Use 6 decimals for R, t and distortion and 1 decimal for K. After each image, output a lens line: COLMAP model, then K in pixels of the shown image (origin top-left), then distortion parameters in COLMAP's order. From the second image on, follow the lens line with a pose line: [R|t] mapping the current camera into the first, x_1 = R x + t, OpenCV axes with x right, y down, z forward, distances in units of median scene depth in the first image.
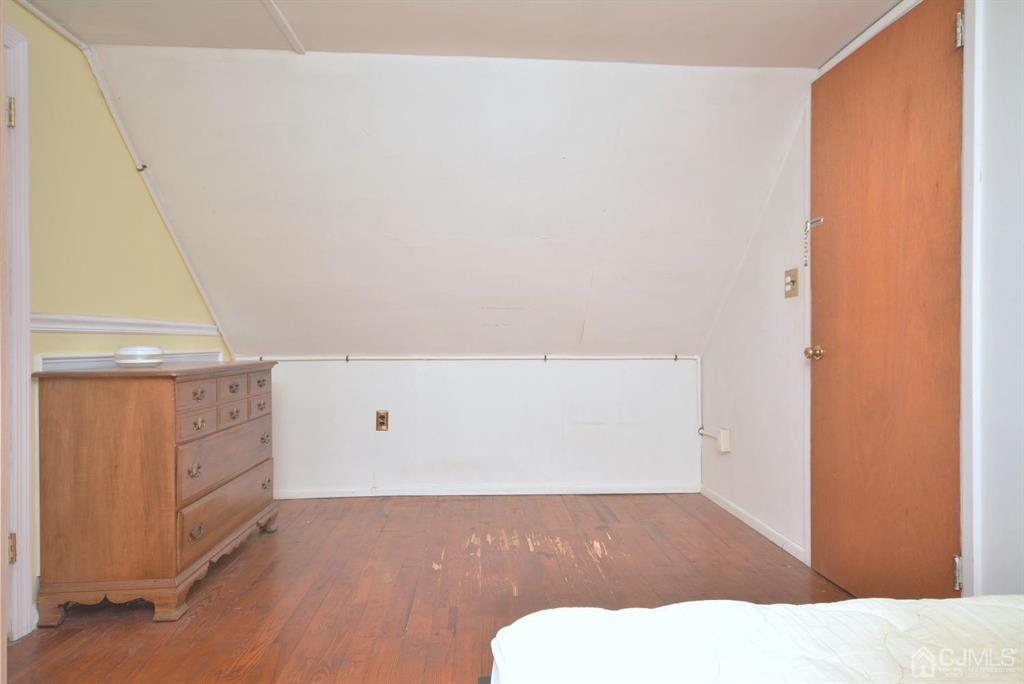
lens RADIAL K [[626.1, 0, 513.2], [0, 626.1, 342.3], [0, 0, 1]] dist [0.025695, 0.000003]
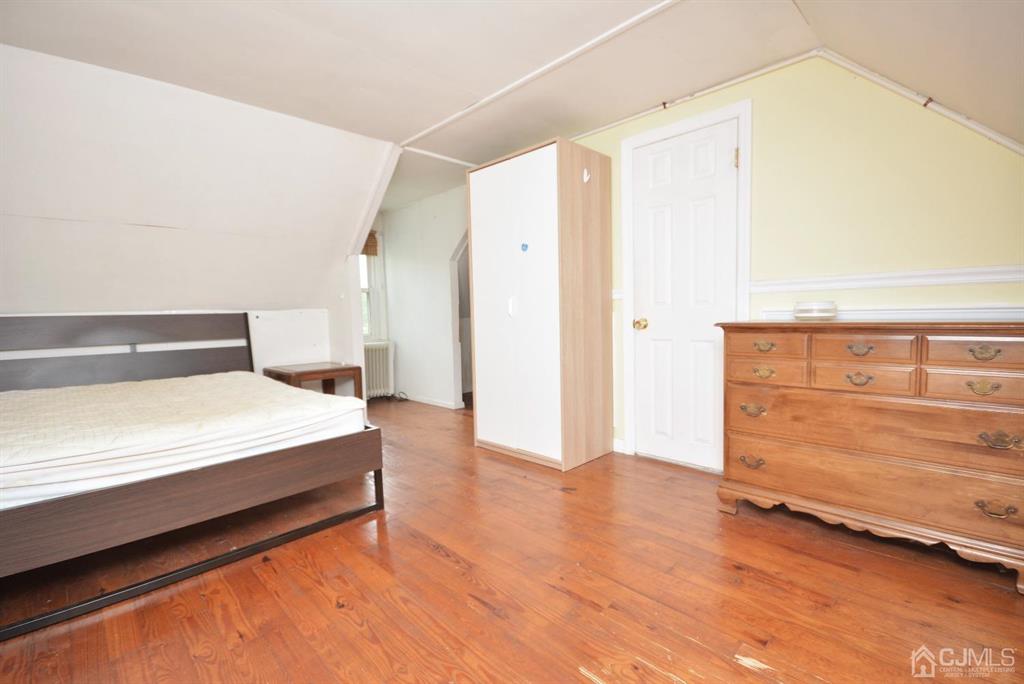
lens RADIAL K [[456.5, 0, 514.7], [0, 456.5, 342.7], [0, 0, 1]] dist [0.000251, 0.000037]
pose [[-0.757880, 0.060459, -0.649587, 0.347148], [0.021183, 0.997452, 0.068121, 0.012853], [0.652050, 0.037868, -0.757230, 1.270053]]
